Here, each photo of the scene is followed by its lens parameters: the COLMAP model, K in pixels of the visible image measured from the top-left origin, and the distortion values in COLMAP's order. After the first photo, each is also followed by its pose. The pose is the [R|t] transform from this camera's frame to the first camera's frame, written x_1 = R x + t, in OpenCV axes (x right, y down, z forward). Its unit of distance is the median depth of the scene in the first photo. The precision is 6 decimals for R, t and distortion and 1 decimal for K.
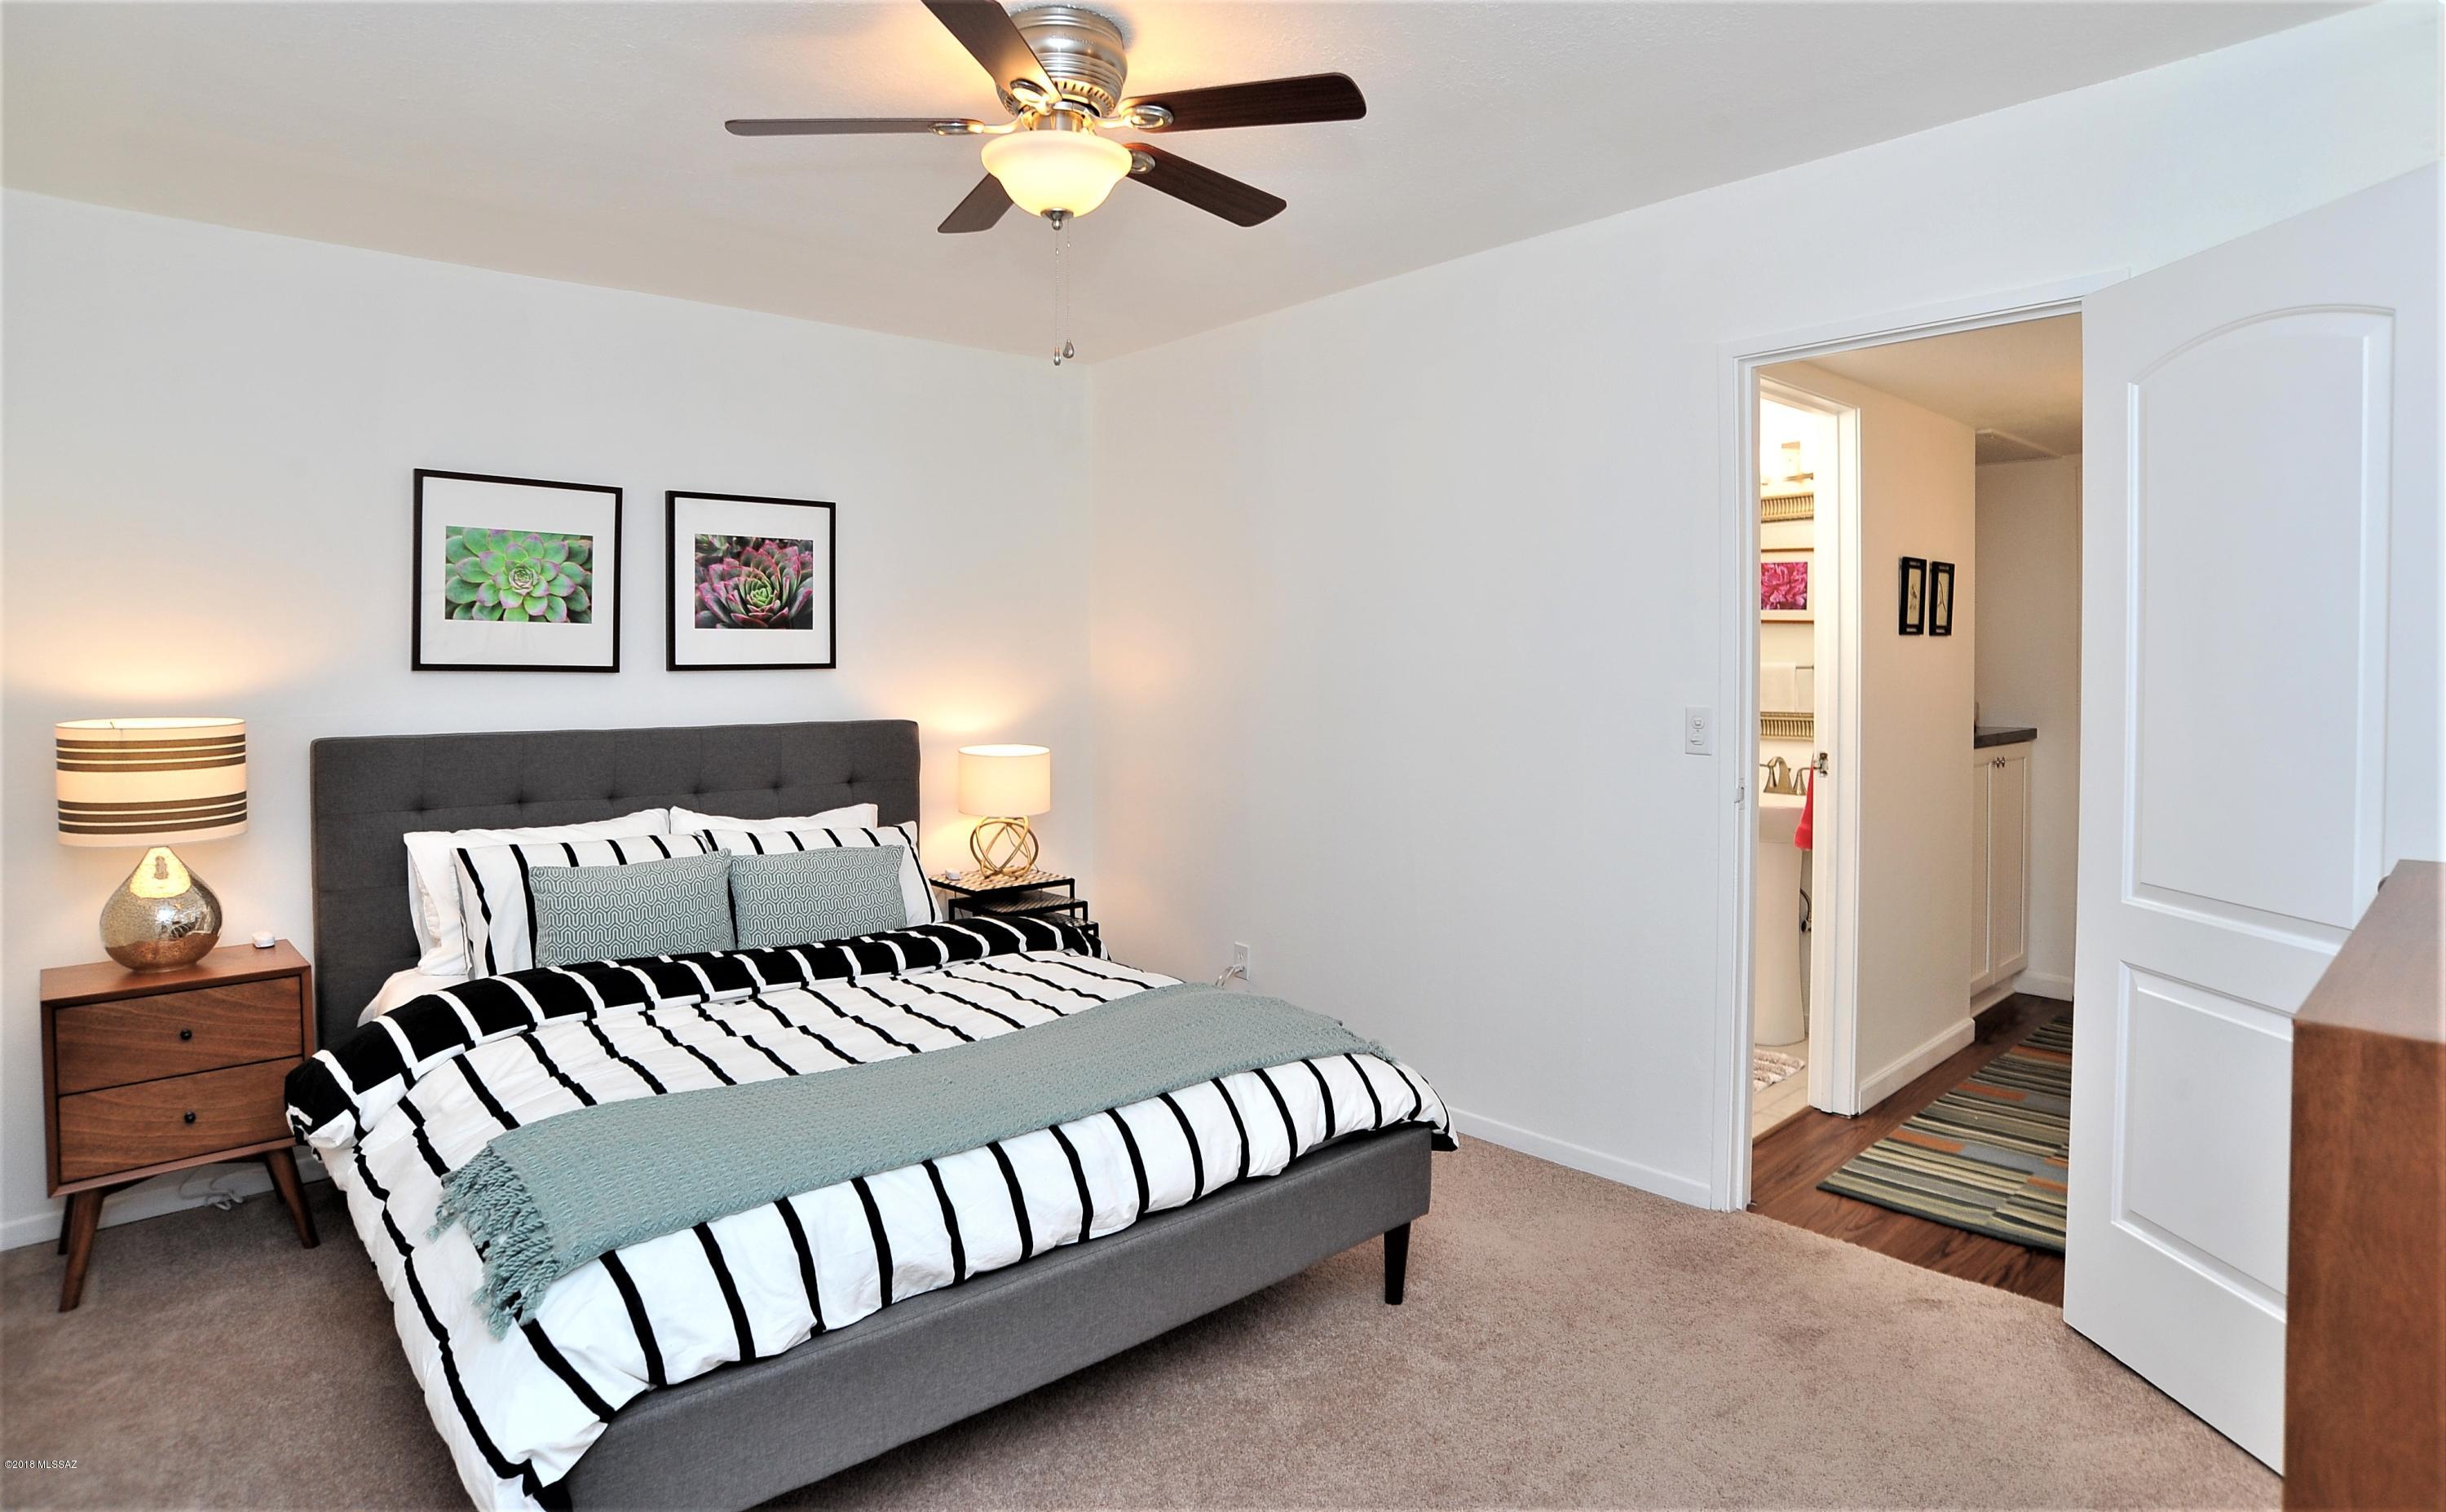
lens RADIAL K [[1206.6, 0, 1222.6], [0, 1206.6, 757.3], [0, 0, 1]] dist [0.000275, 0.000005]
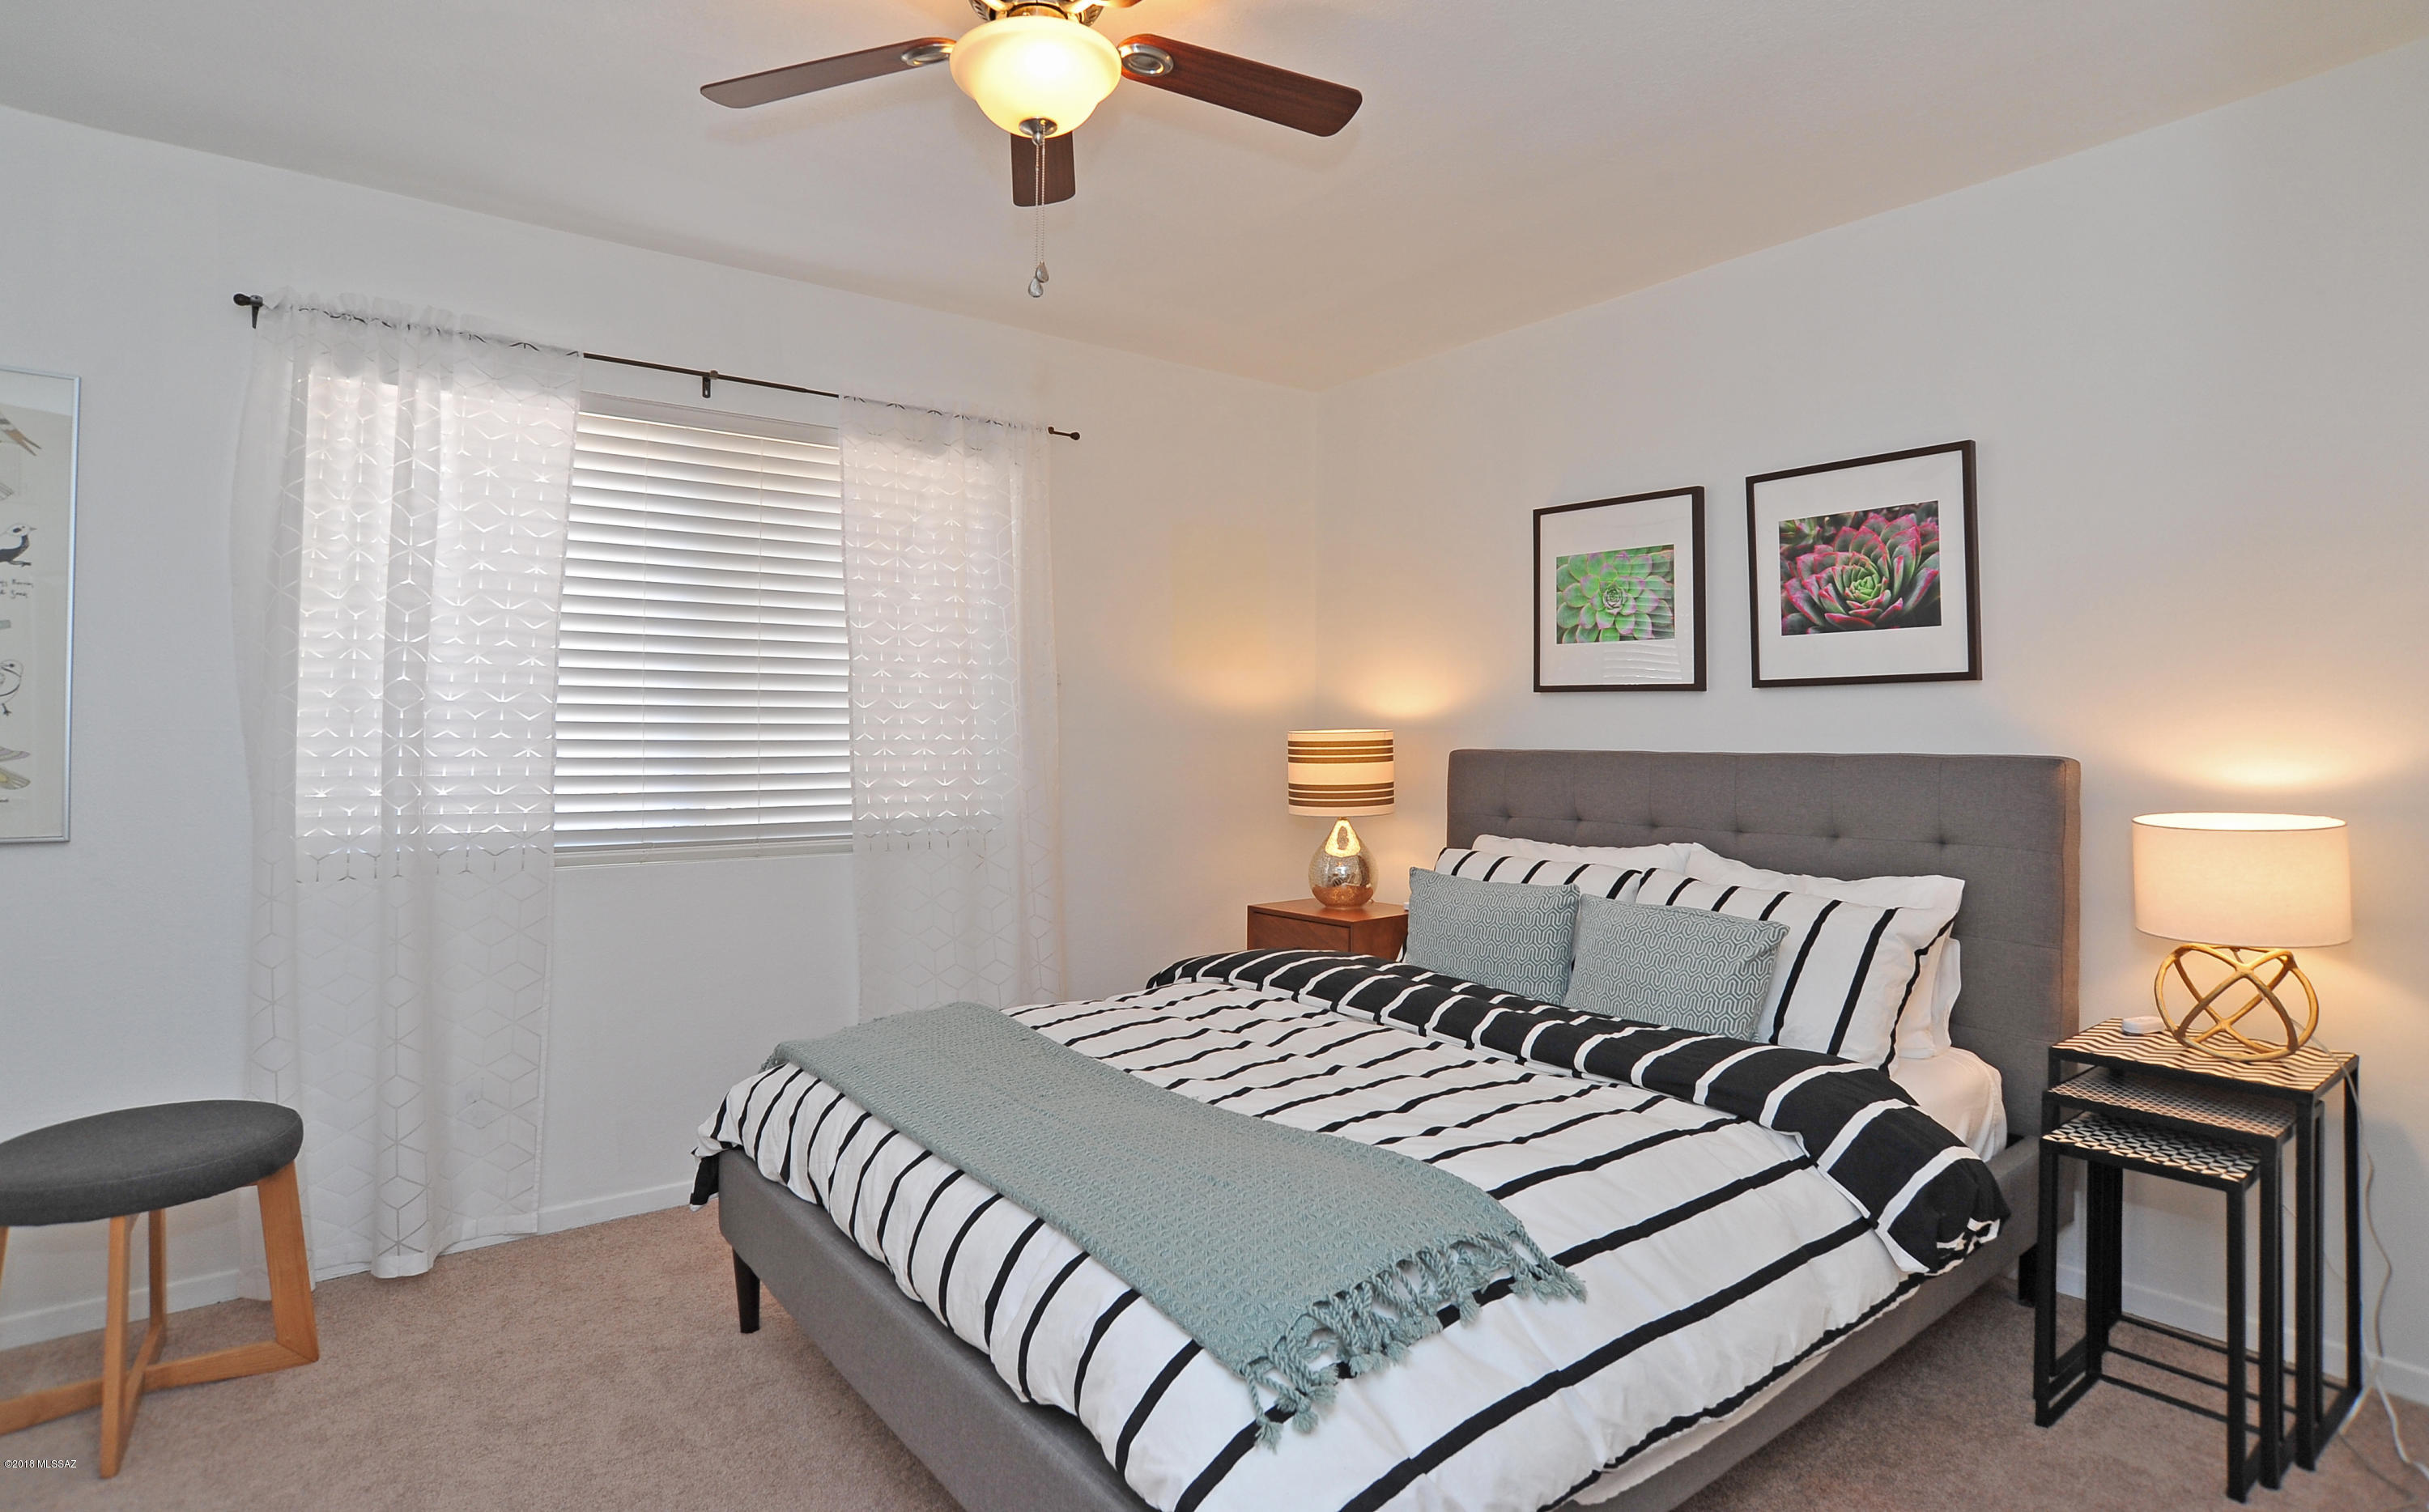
lens RADIAL K [[1373.7, 0, 1213.7], [0, 1373.7, 741.4], [0, 0, 1]] dist [-0.000215, -0.000120]
pose [[-0.019284, 0.022944, -0.999551, 0.515526], [-0.058142, 0.998019, 0.024030, -0.035036], [0.998122, 0.058579, -0.017912, 0.638230]]
